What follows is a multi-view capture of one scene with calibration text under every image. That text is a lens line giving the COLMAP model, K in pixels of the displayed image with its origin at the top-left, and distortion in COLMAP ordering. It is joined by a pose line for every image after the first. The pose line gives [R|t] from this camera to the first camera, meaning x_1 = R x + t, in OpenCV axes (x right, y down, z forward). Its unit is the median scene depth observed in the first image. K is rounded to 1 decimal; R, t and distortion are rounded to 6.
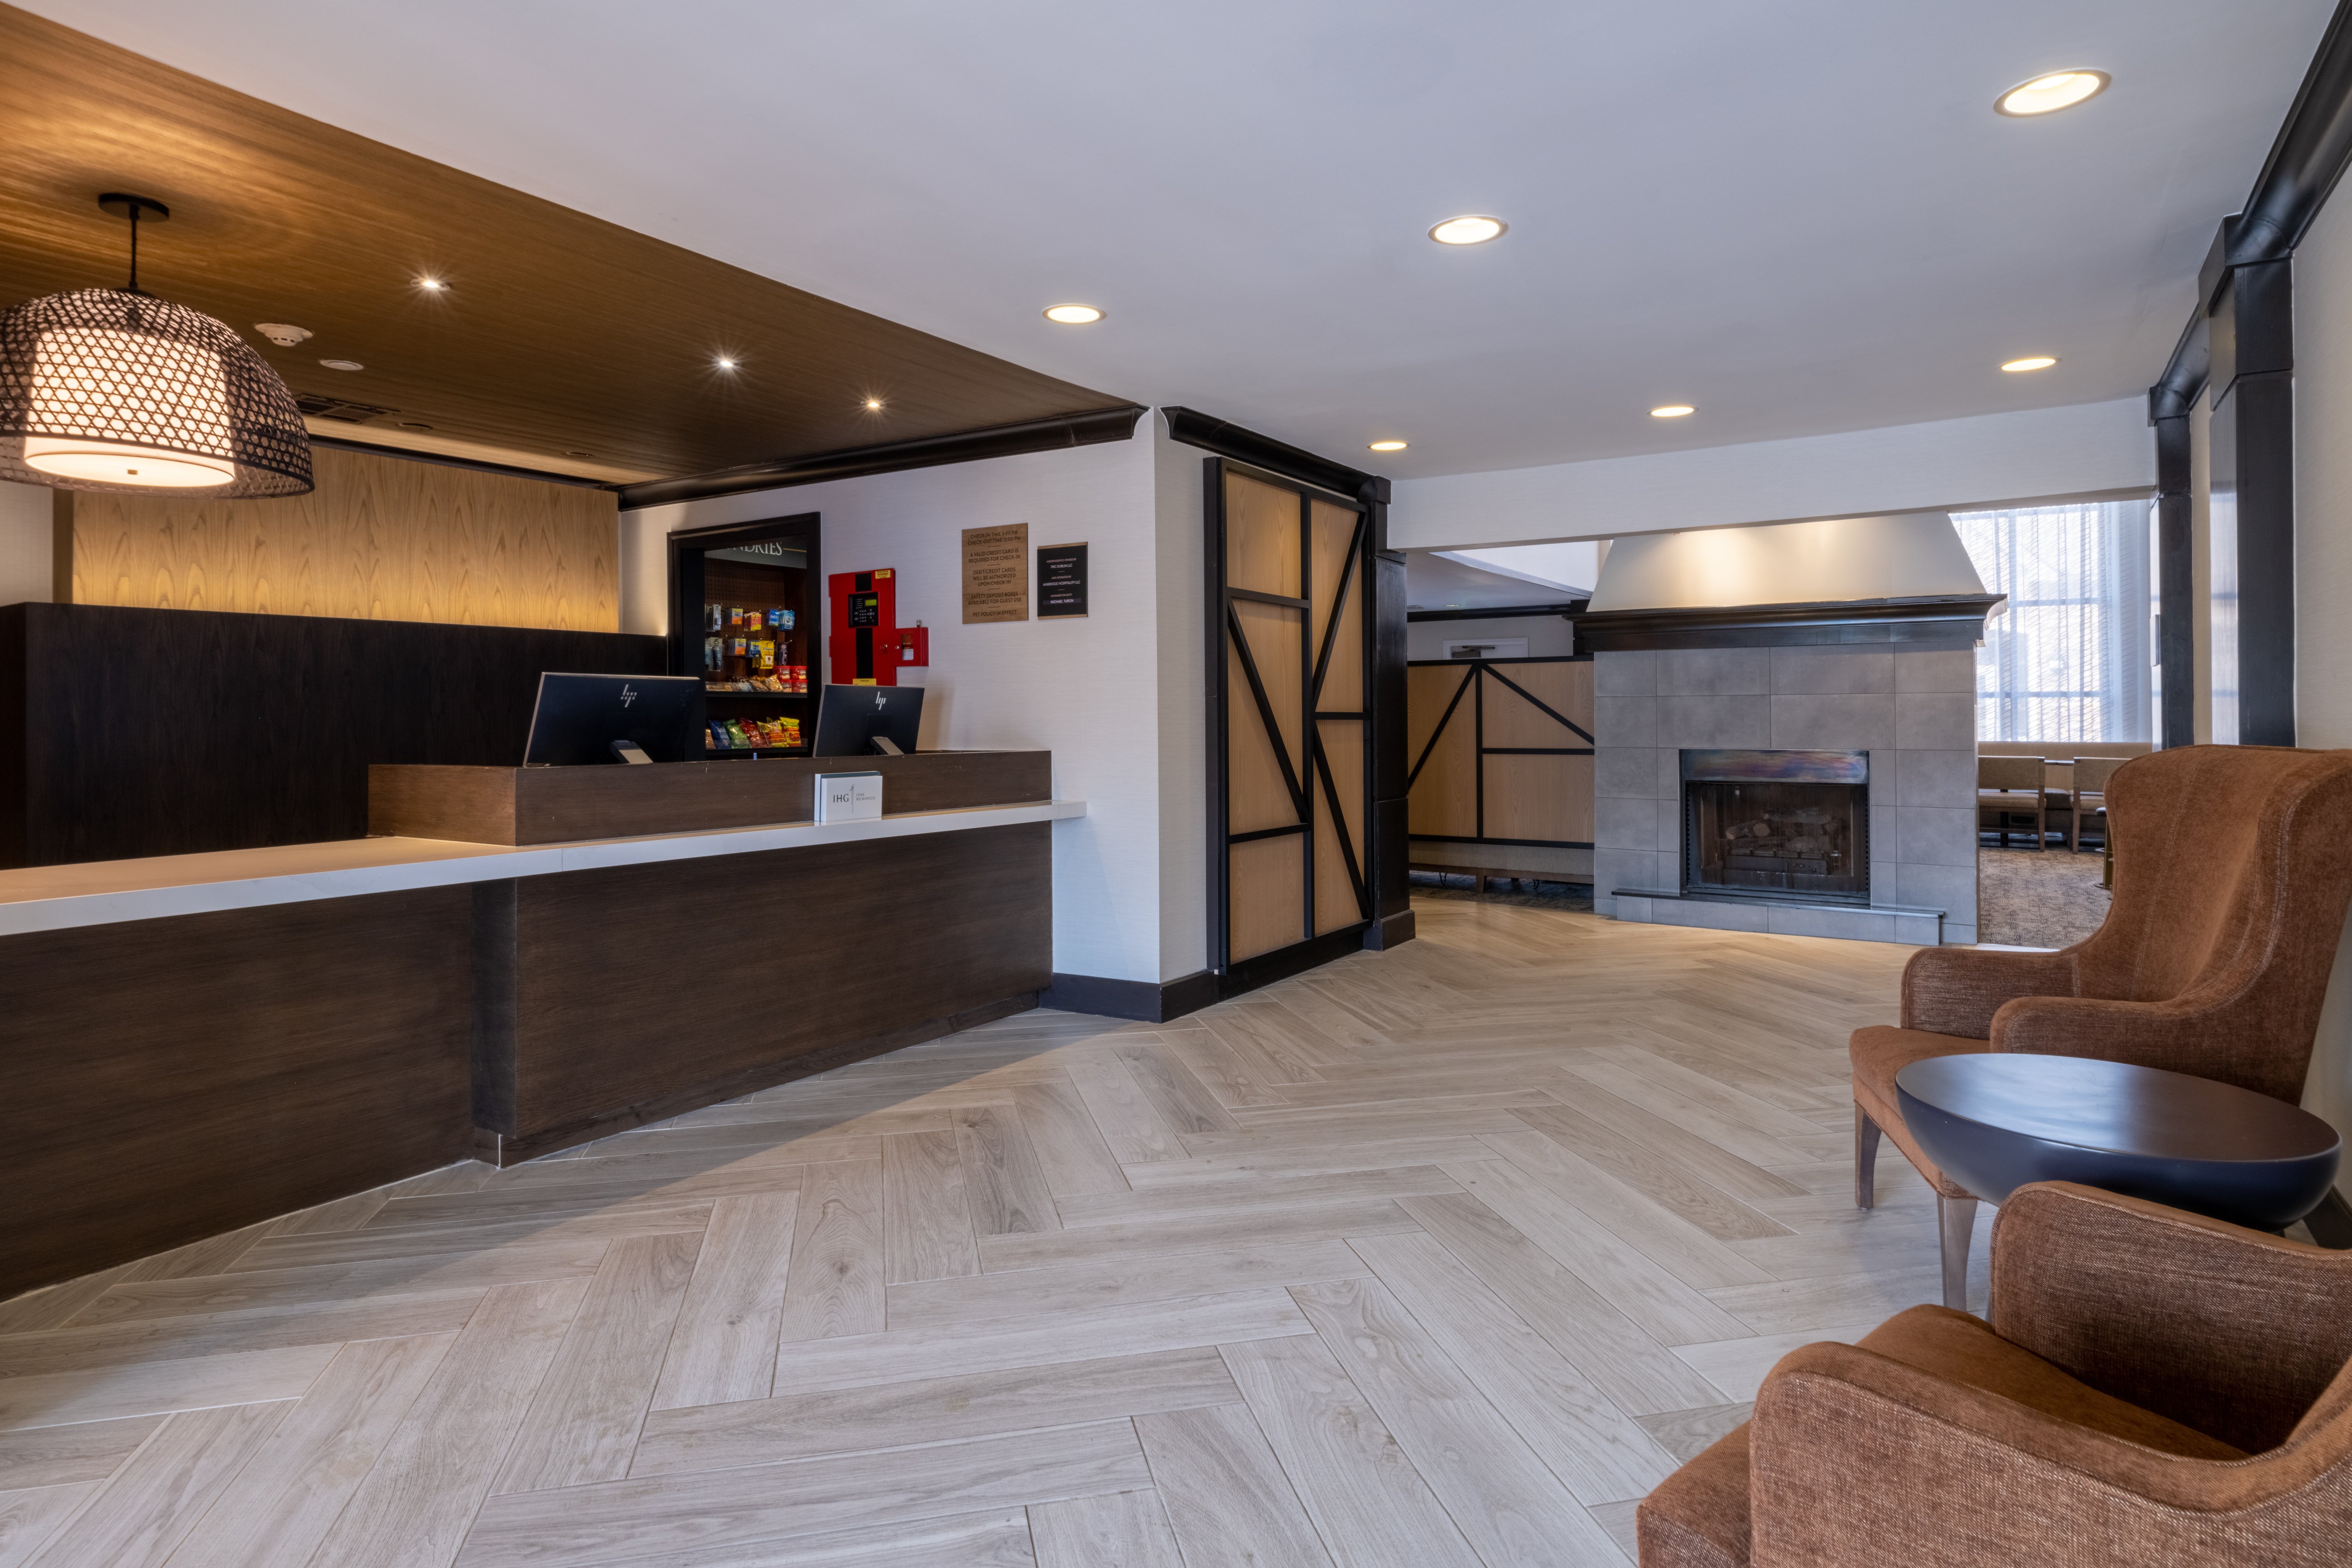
lens RADIAL K [[1216.1, 0, 1171.7], [0, 1216.1, 709.7], [0, 0, 1]] dist [-0.000611, -0.000805]
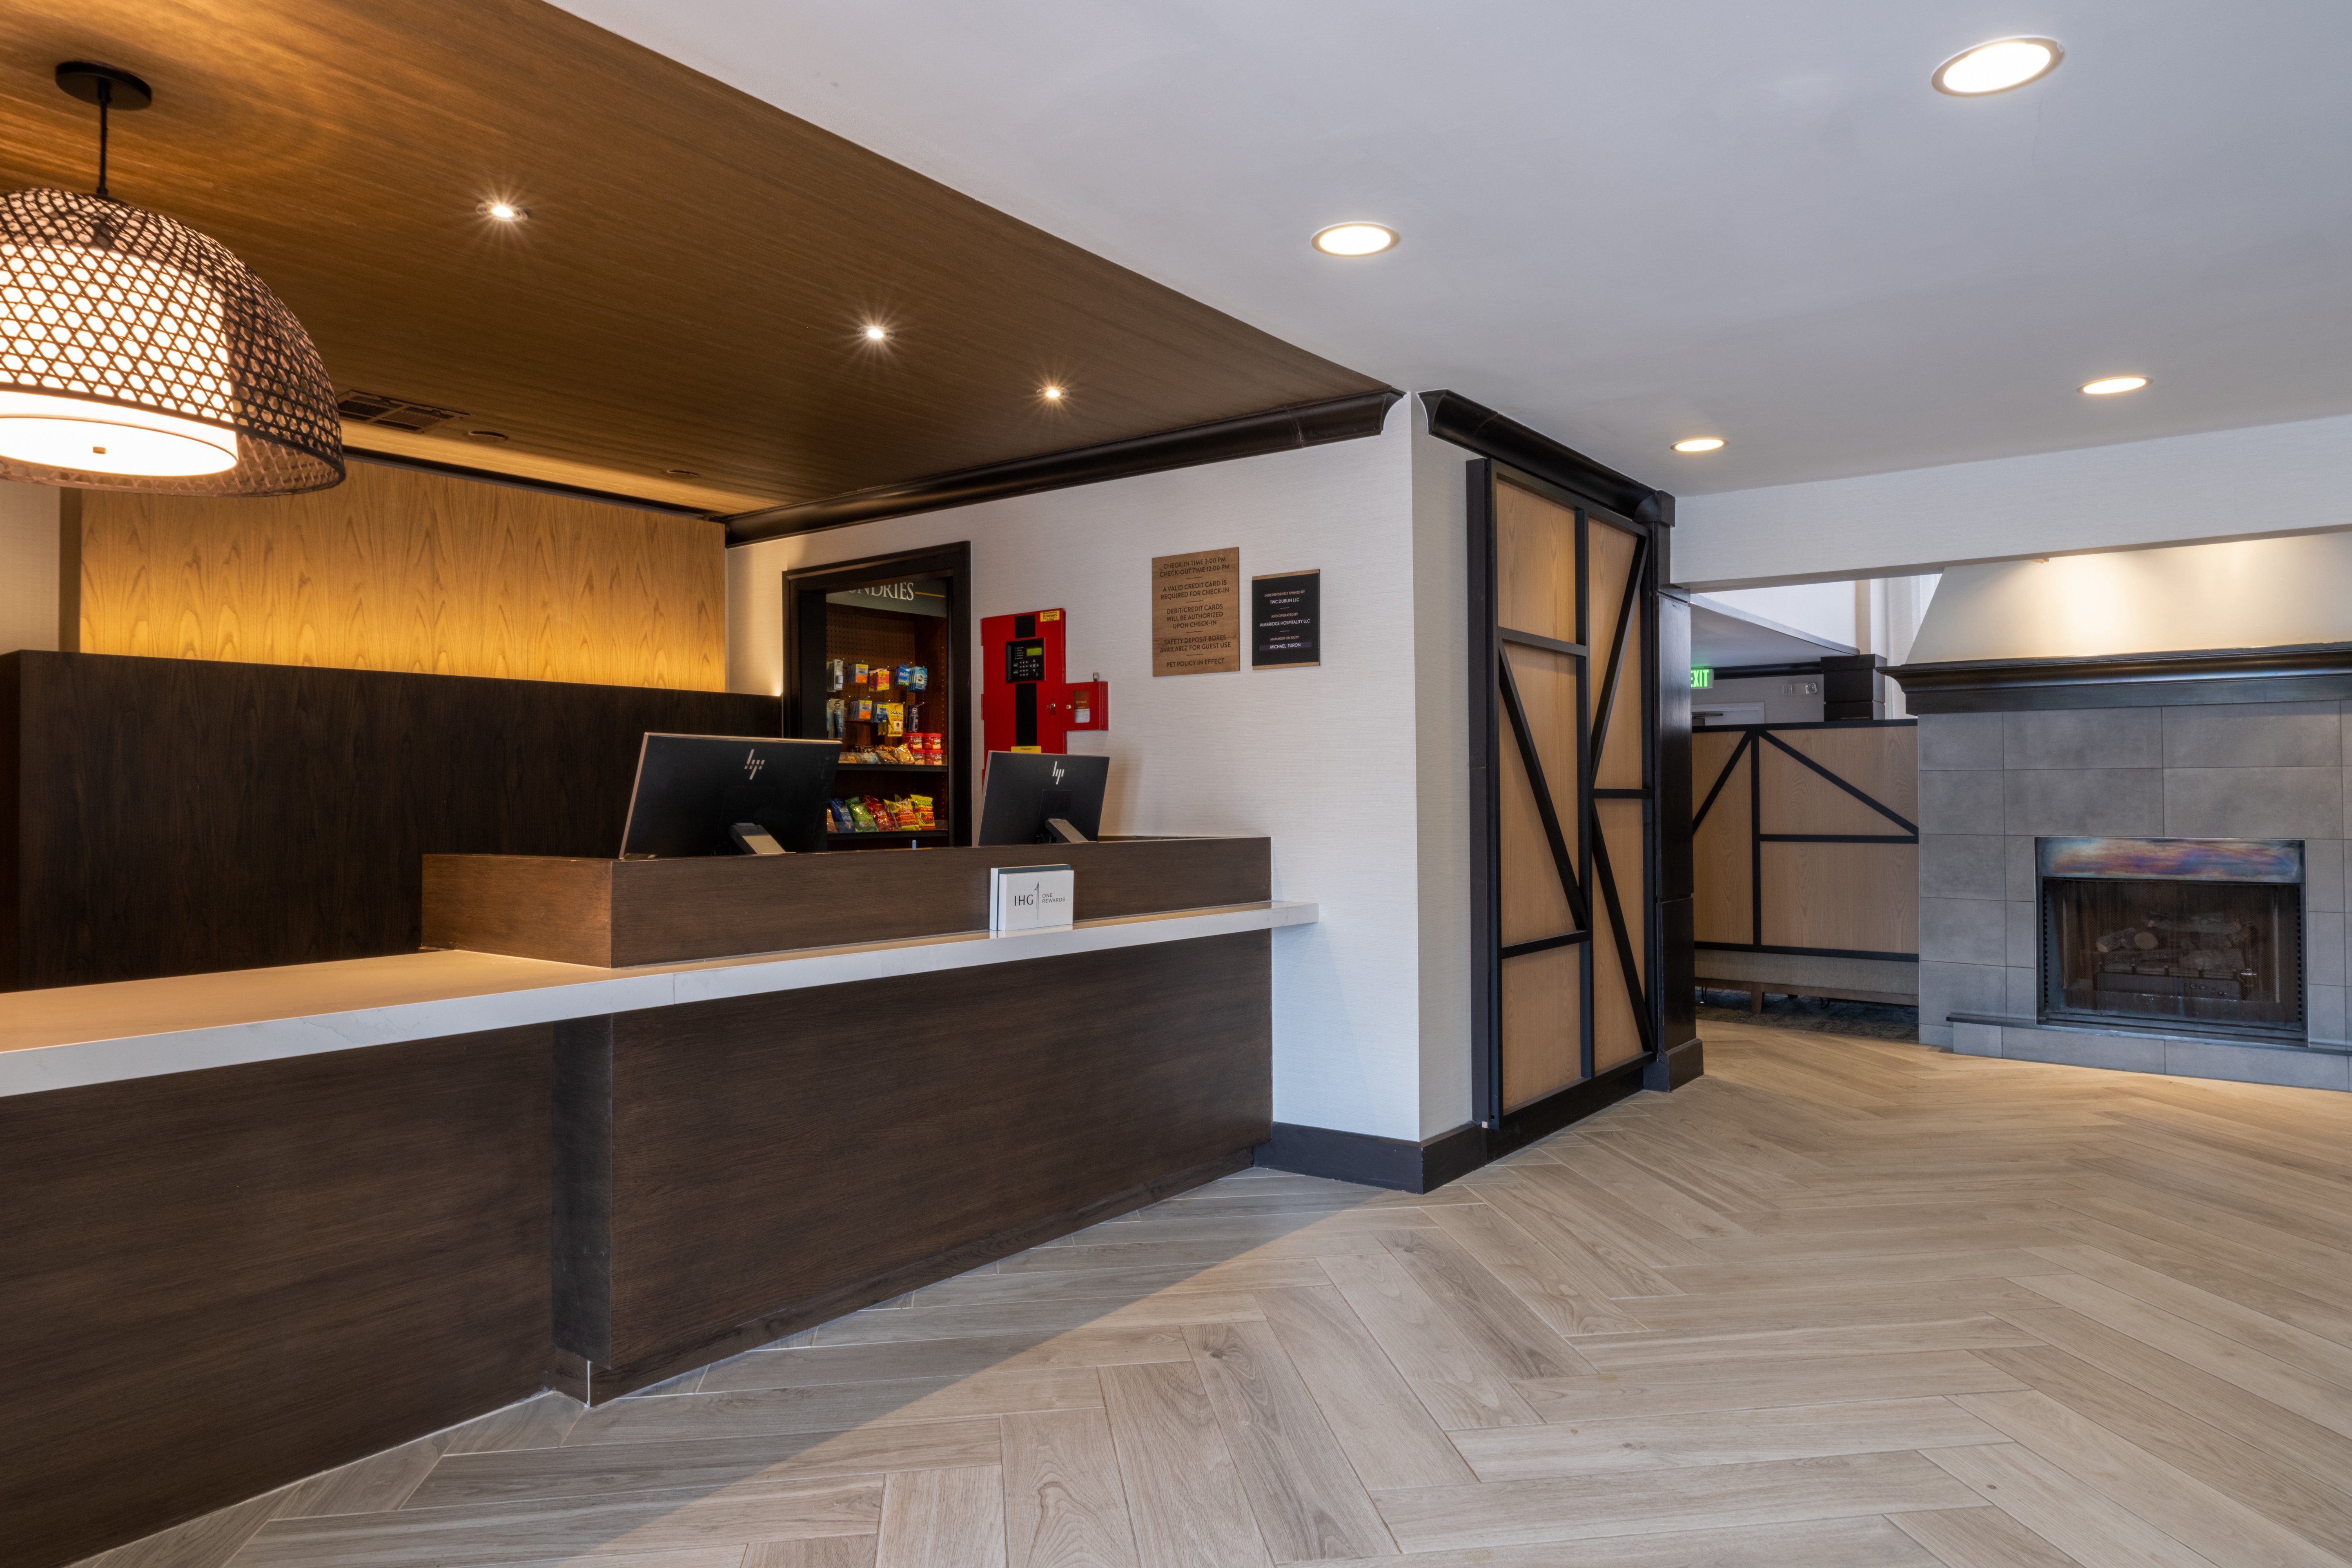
lens RADIAL K [[1262.9, 0, 1176.0], [0, 1262.9, 784.0], [0, 0, 1]] dist [0.002676, -0.000845]
pose [[0.997935, 0.001017, -0.064228, -0.112268], [-0.001290, 0.999990, -0.004206, 0.003052], [0.064223, 0.004280, 0.997926, 0.193801]]
